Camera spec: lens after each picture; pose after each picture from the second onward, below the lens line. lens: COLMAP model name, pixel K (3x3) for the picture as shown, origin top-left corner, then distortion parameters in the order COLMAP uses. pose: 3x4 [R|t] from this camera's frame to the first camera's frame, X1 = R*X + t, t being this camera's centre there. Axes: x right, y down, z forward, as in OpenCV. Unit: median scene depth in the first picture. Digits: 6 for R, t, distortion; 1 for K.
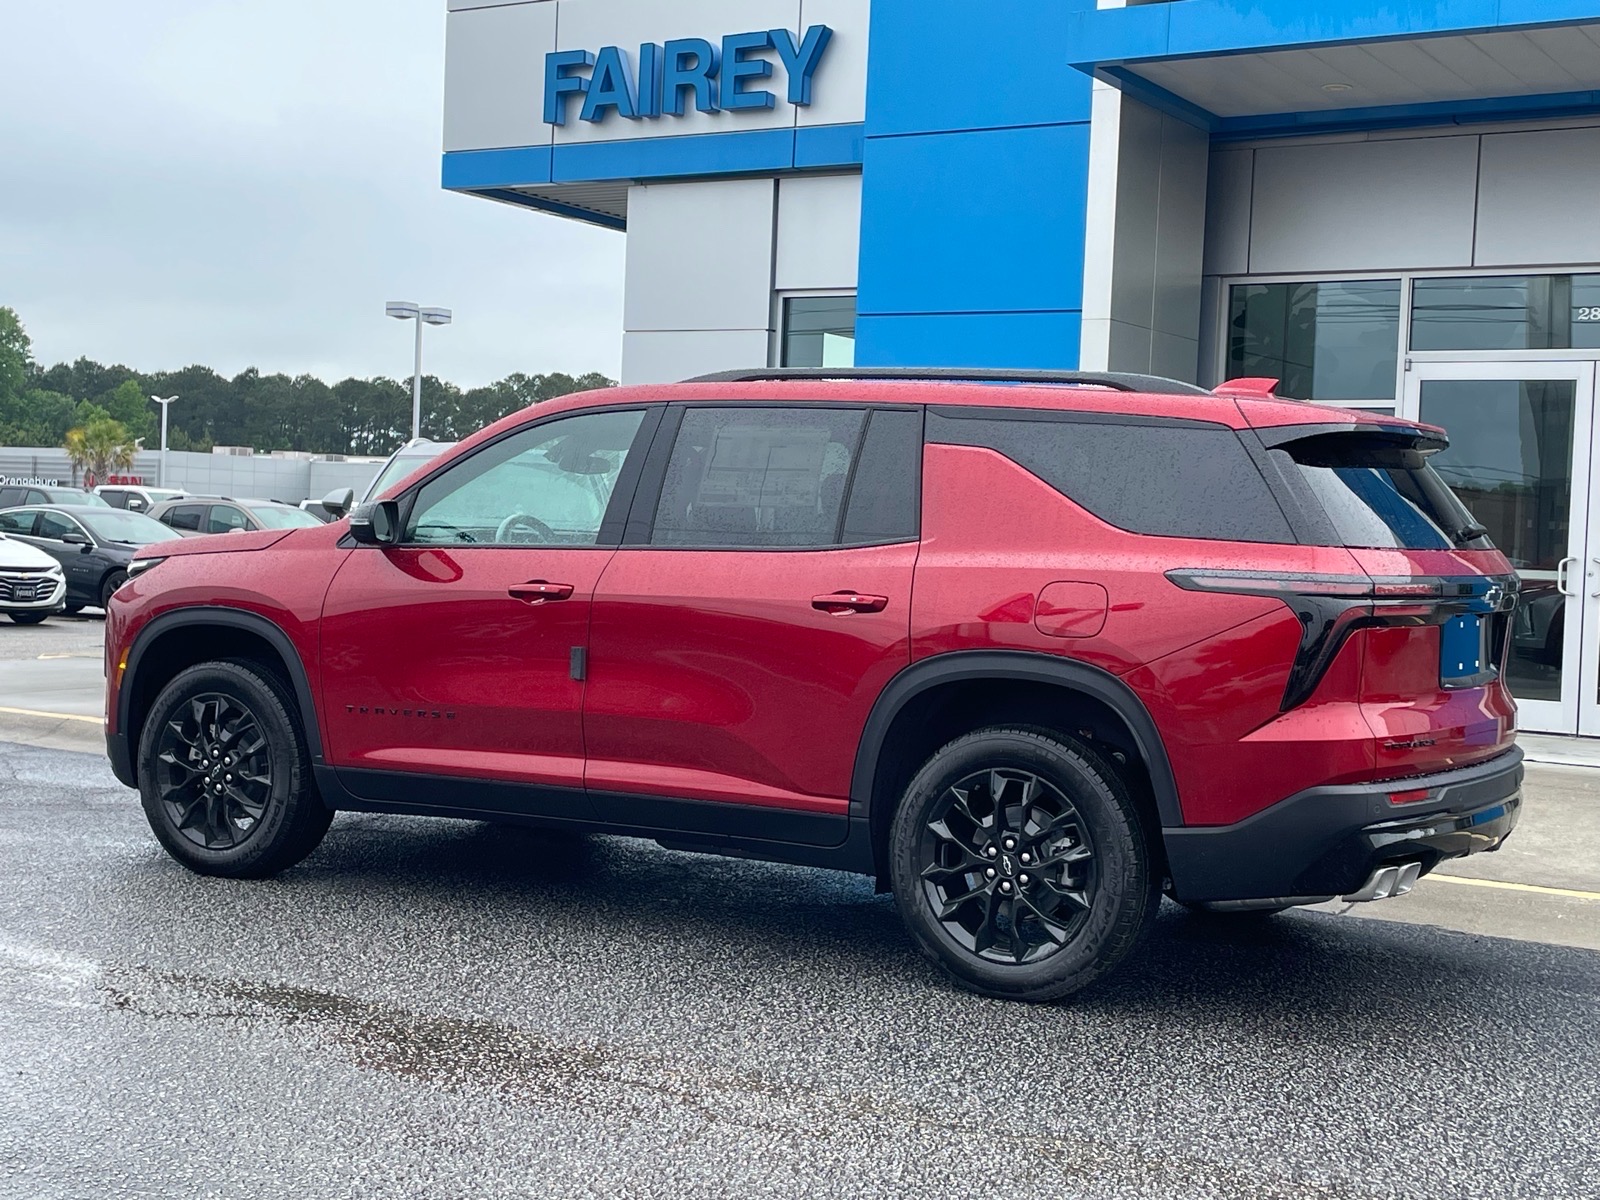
lens RADIAL K [[2207.2, 0, 800.0], [0, 2207.2, 600.0], [0, 0, 1]] dist [0.093084, -0.056367]
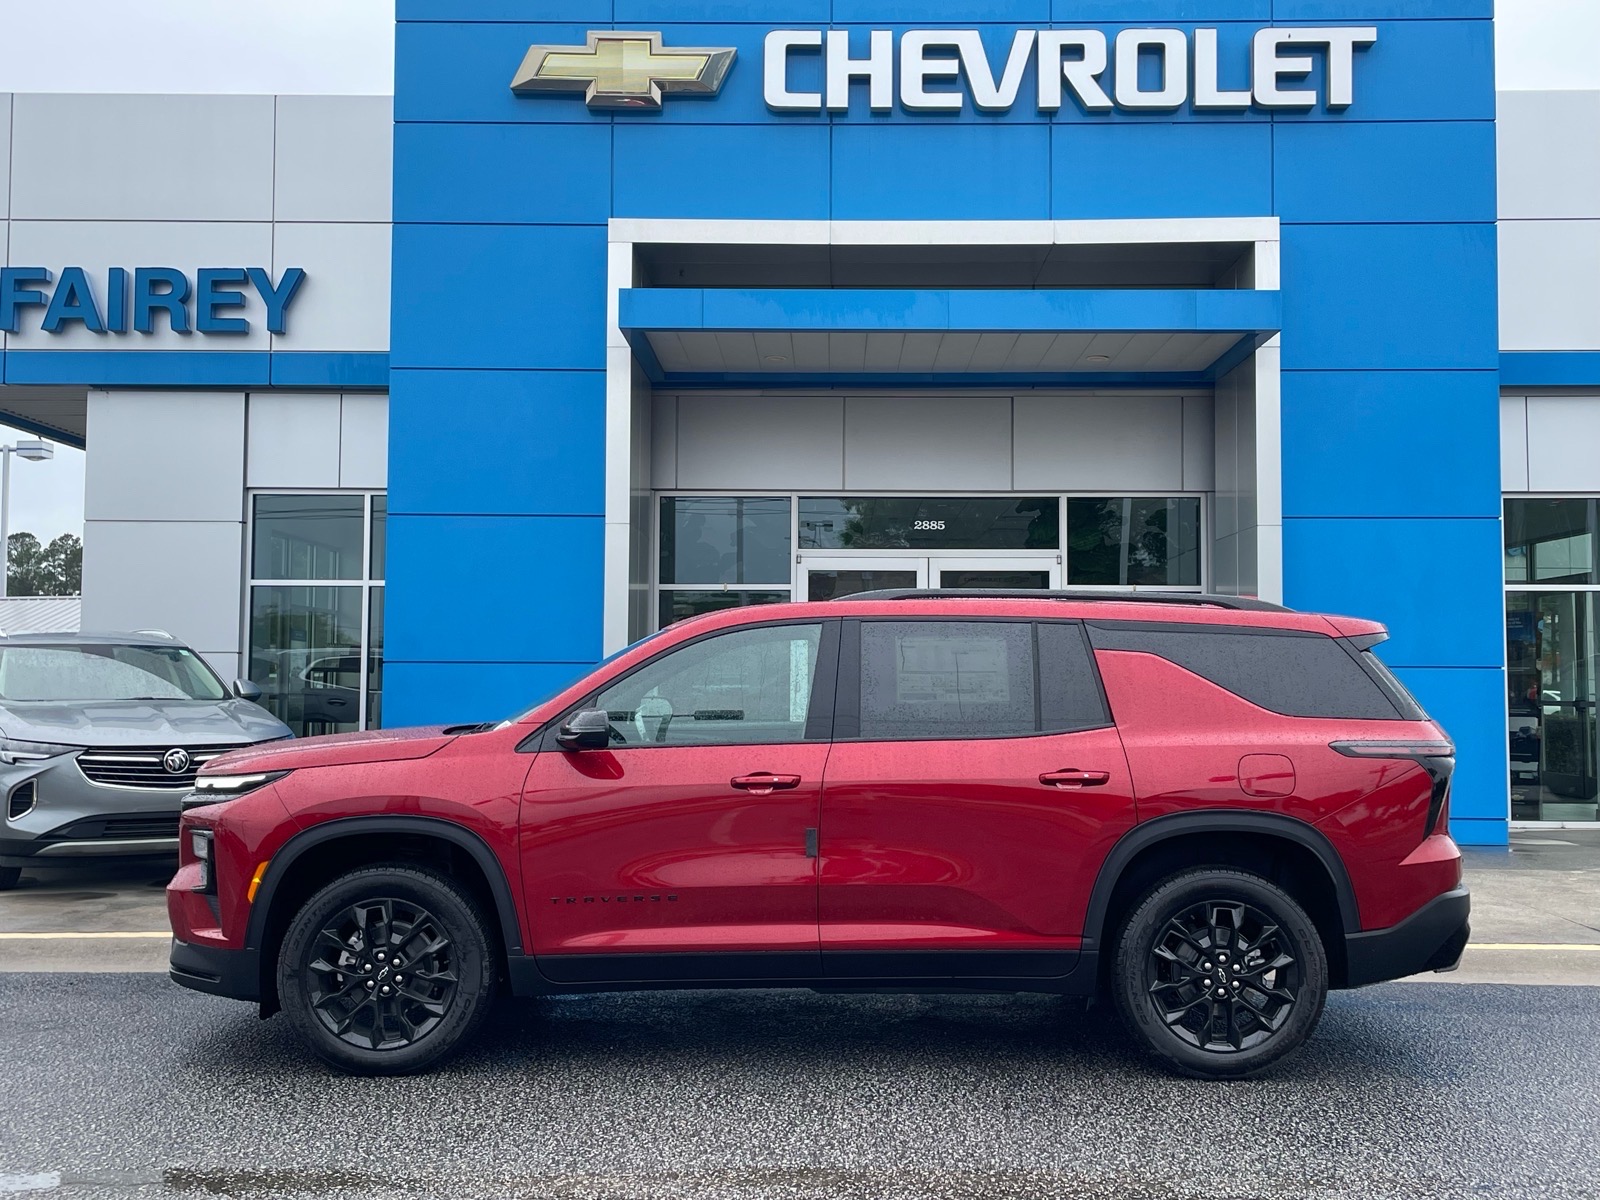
lens RADIAL K [[1700.5, 0, 800.0], [0, 1700.5, 600.0], [0, 0, 1]] dist [0.106068, -0.232122]
pose [[0.856254, -0.010985, 0.516438, -0.513071], [0.045304, 0.997518, -0.053897, -0.045935], [-0.514565, 0.069546, 0.854626, 0.202088]]
